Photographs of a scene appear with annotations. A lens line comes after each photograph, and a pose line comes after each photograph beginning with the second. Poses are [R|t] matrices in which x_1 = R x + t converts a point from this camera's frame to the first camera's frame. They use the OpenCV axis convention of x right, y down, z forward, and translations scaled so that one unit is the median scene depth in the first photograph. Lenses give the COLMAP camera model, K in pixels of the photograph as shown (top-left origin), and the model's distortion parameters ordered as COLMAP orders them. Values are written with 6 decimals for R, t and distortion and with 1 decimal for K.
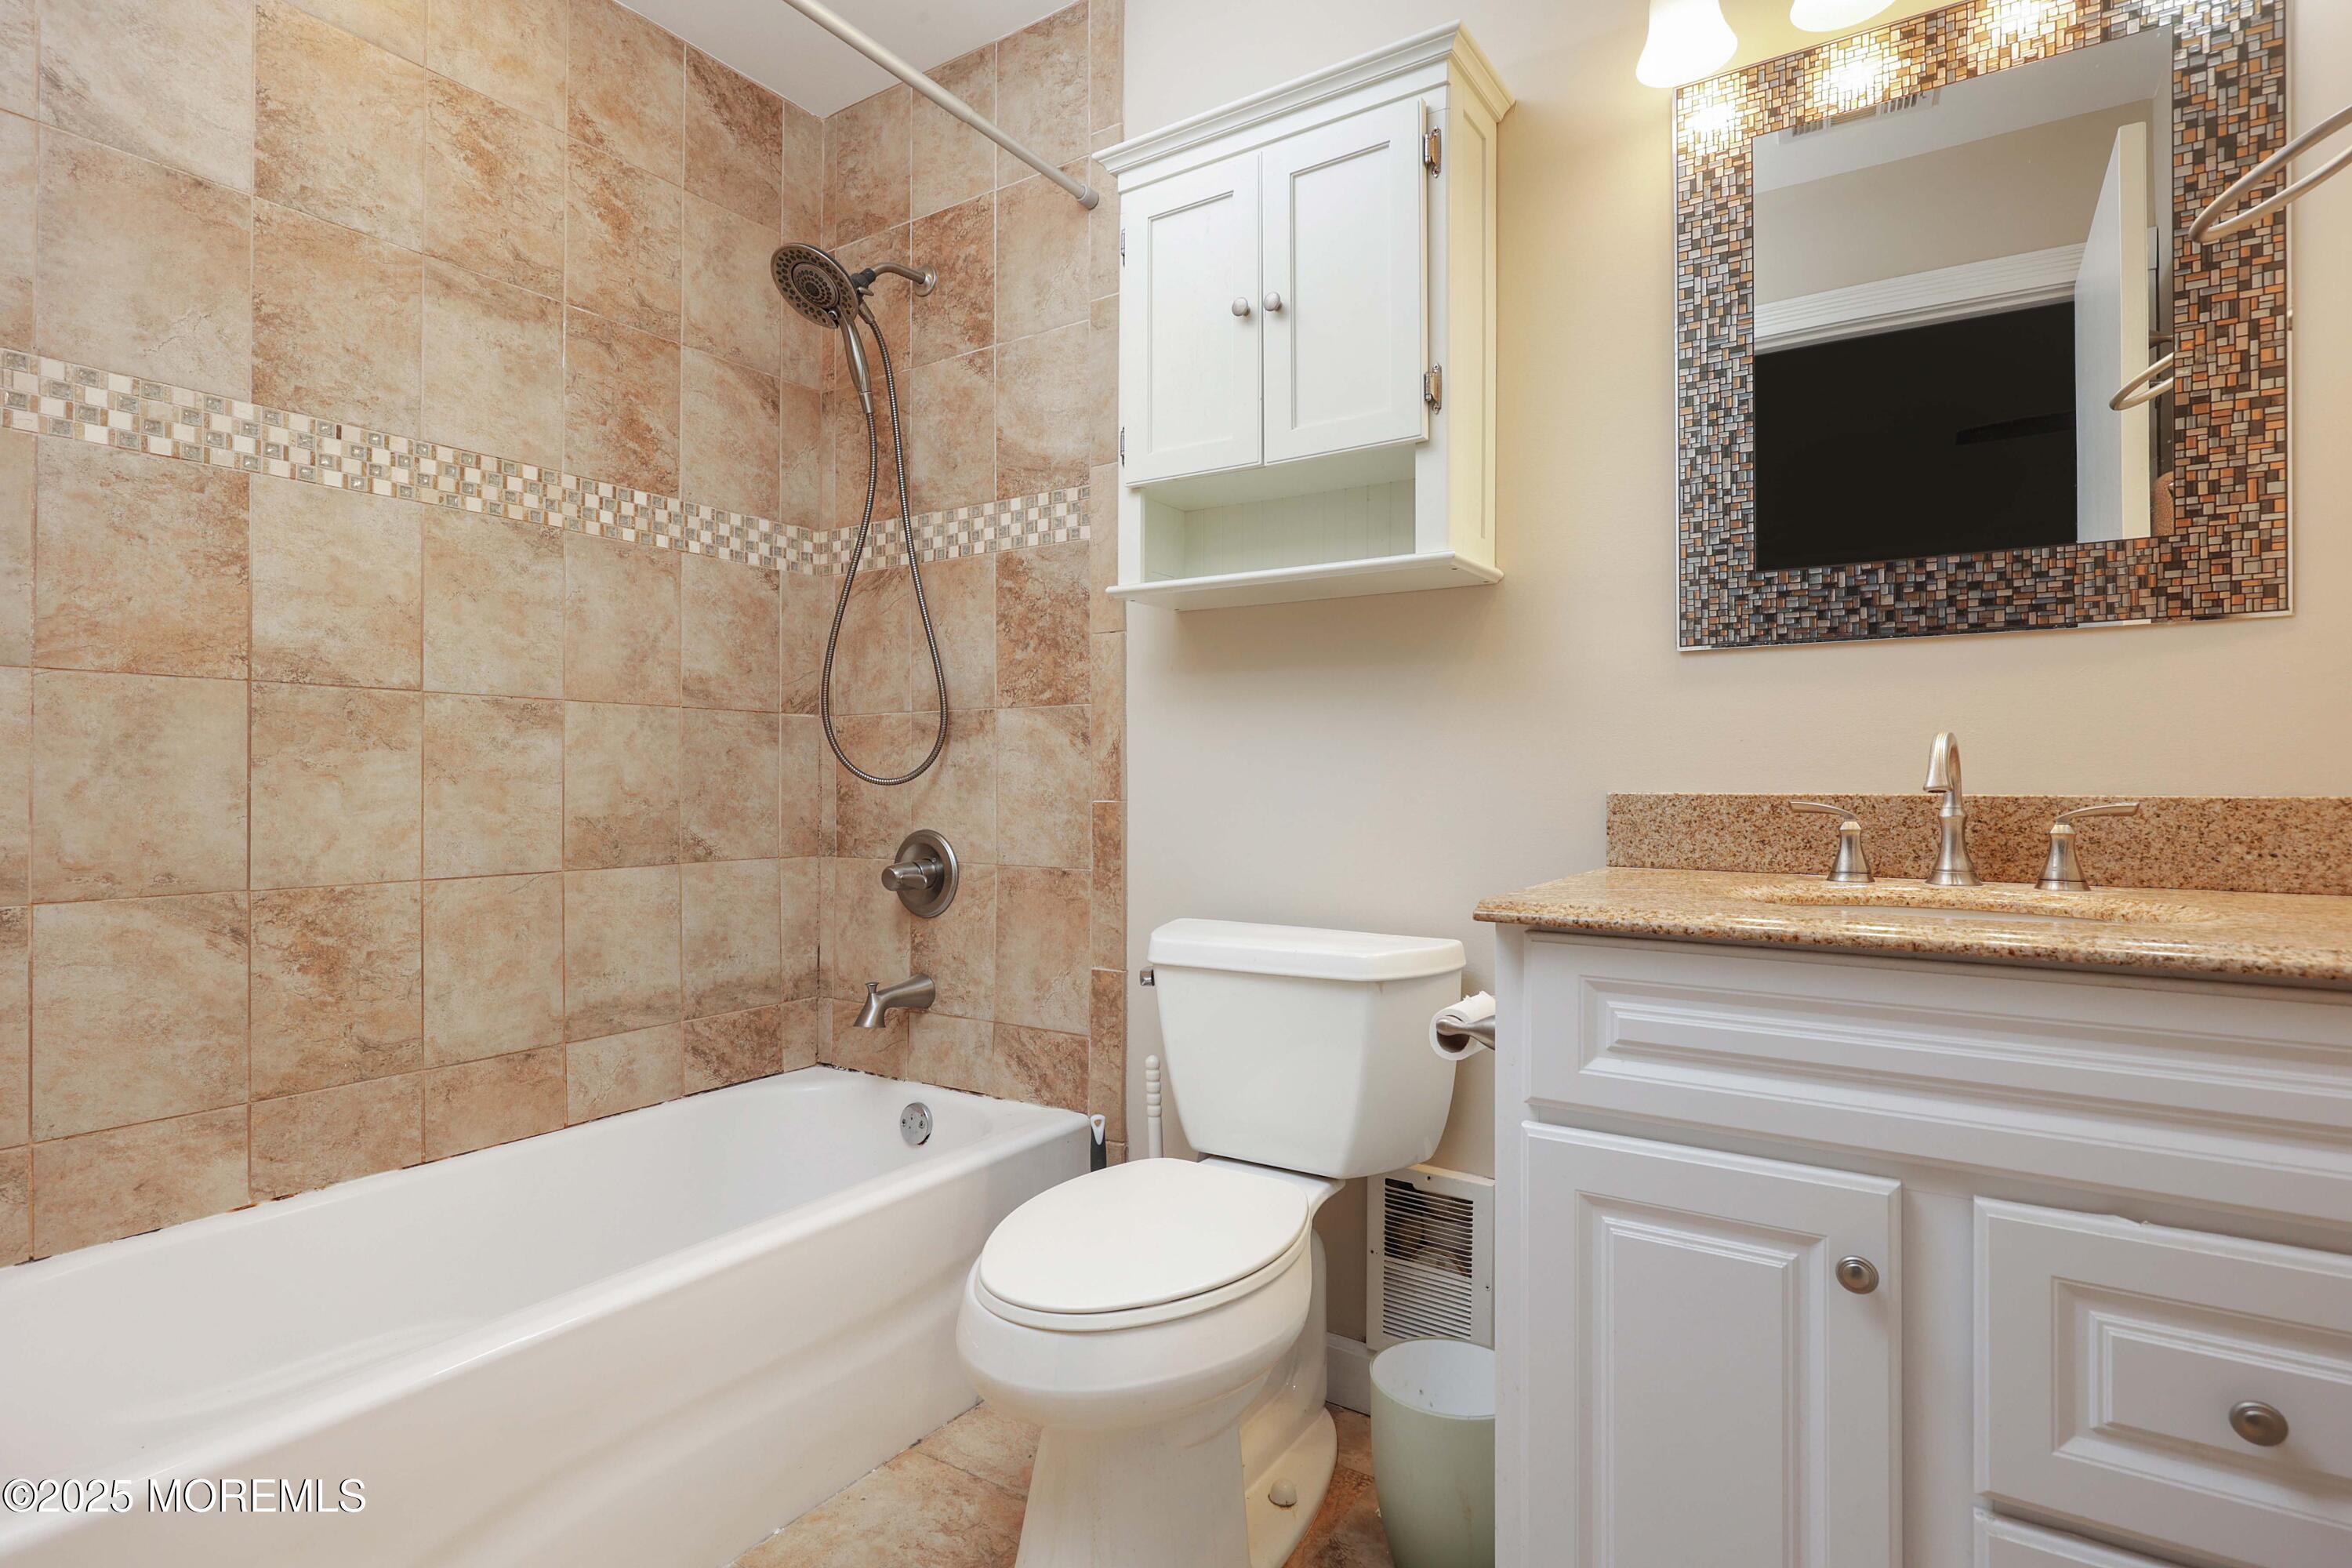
lens RADIAL K [[1198.1, 0, 1182.1], [0, 1198.1, 758.8], [0, 0, 1]] dist [0.021071, 0.001254]
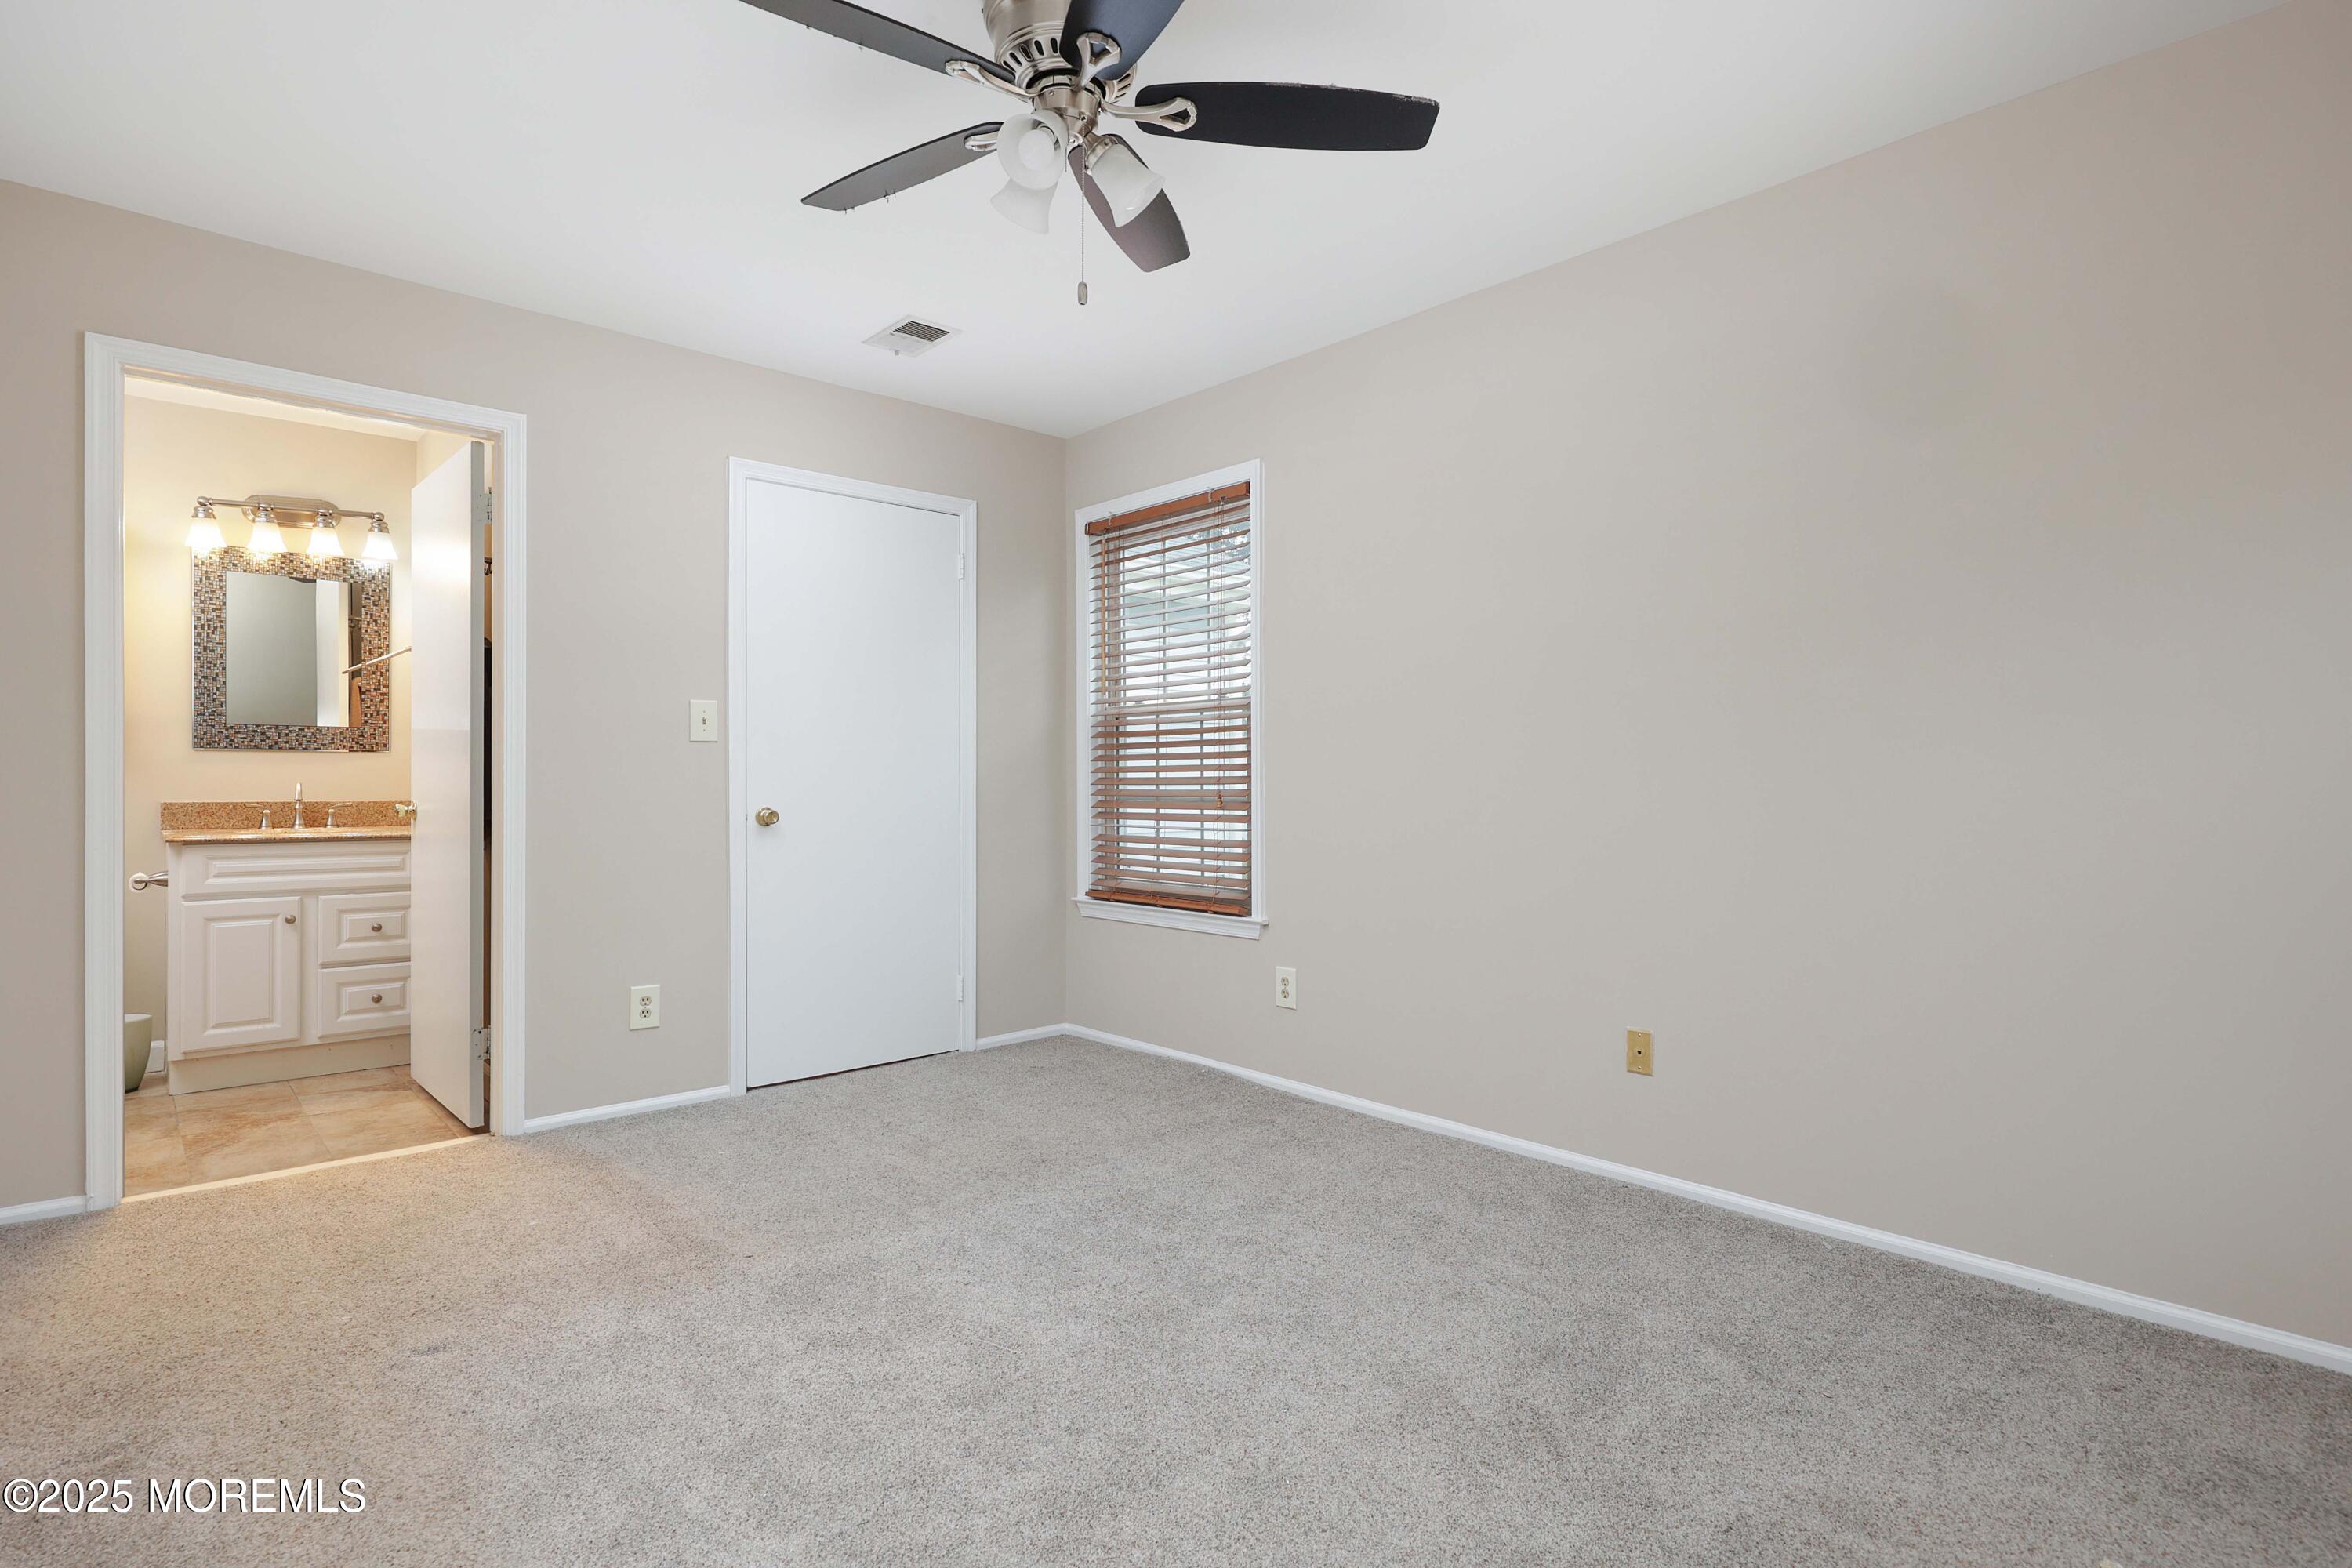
lens RADIAL K [[1162.4, 0, 1176.0], [0, 1162.4, 784.0], [0, 0, 1]] dist [0.001469, 0.000495]
pose [[0.246093, 0.002262, 0.969244, -1.949995], [-0.023134, 0.999726, 0.003540, -0.088609], [-0.968970, -0.023294, 0.246078, -2.210889]]
